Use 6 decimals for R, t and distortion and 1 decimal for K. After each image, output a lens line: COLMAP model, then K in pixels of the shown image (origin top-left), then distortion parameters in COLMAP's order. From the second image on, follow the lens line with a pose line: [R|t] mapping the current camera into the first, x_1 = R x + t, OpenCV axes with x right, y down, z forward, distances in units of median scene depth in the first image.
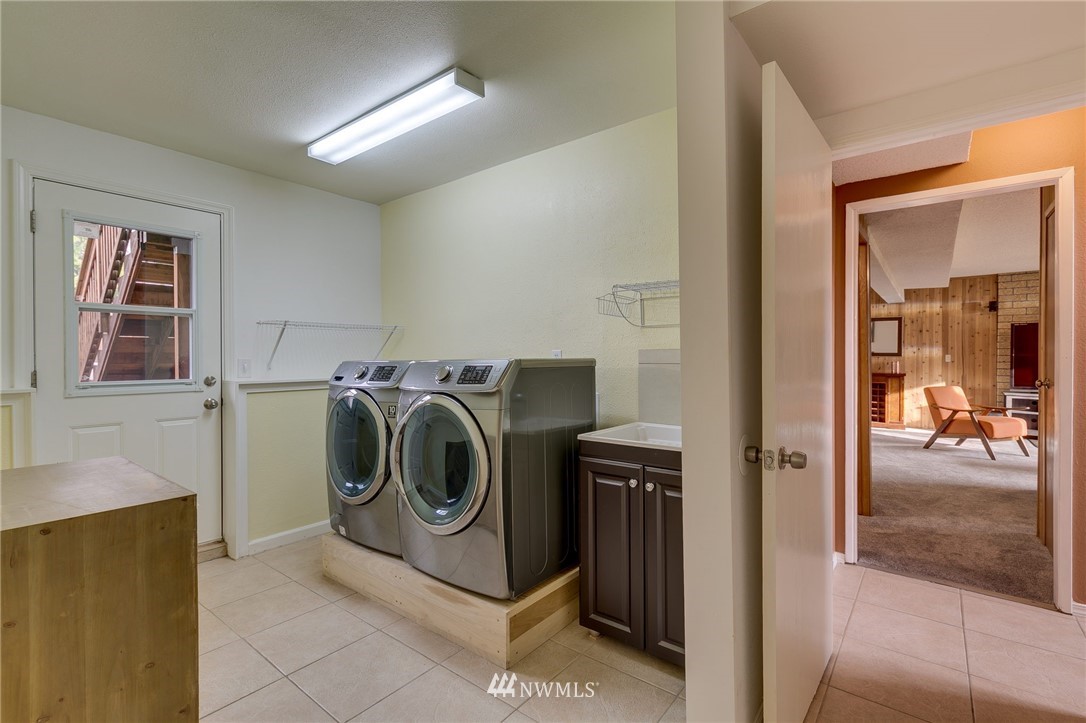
lens RADIAL K [[484.2, 0, 546.3], [0, 484.2, 358.6], [0, 0, 1]] dist [0.004107, 0.000687]
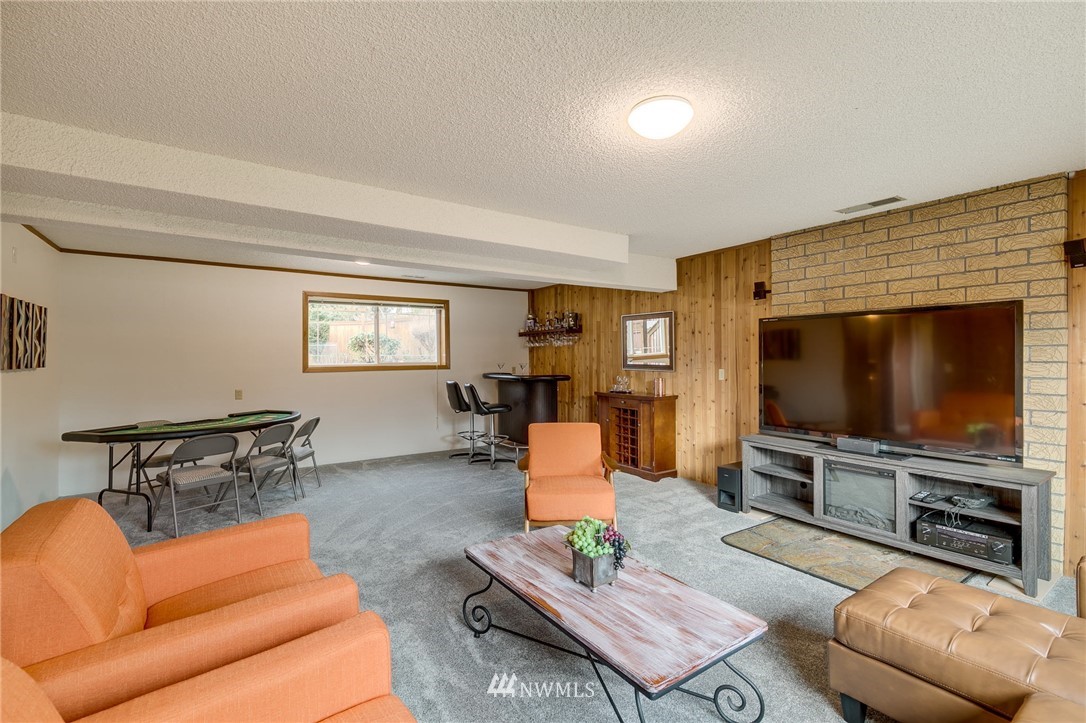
lens RADIAL K [[484.2, 0, 538.1], [0, 484.2, 354.7], [0, 0, 1]] dist [0.004107, 0.000687]
pose [[0.954481, -0.004303, -0.298239, 0.820853], [0.001109, 0.999940, -0.010878, -0.021011], [0.298268, 0.010052, 0.954429, 0.333864]]
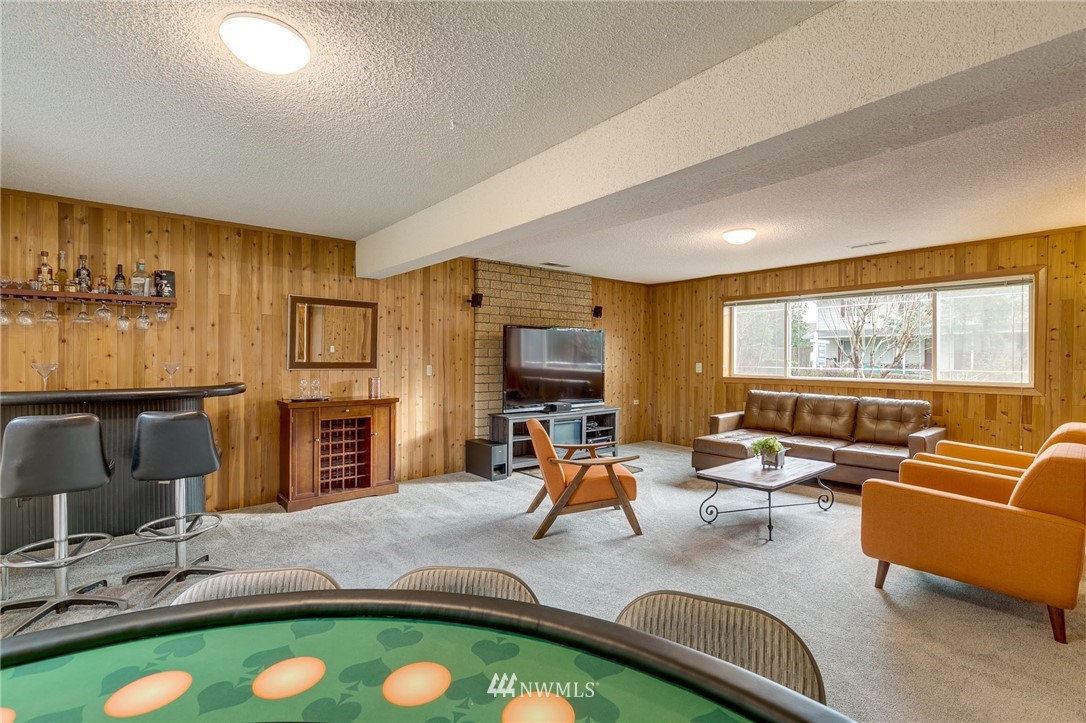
lens RADIAL K [[507.5, 0, 538.9], [0, 507.5, 357.0], [0, 0, 1]] dist [0.000433, 0.000746]
pose [[0.195987, -0.004635, 0.980596, 0.168083], [-0.001184, 0.999987, 0.004963, -0.024209], [-0.980606, -0.002134, 0.195979, 0.741314]]
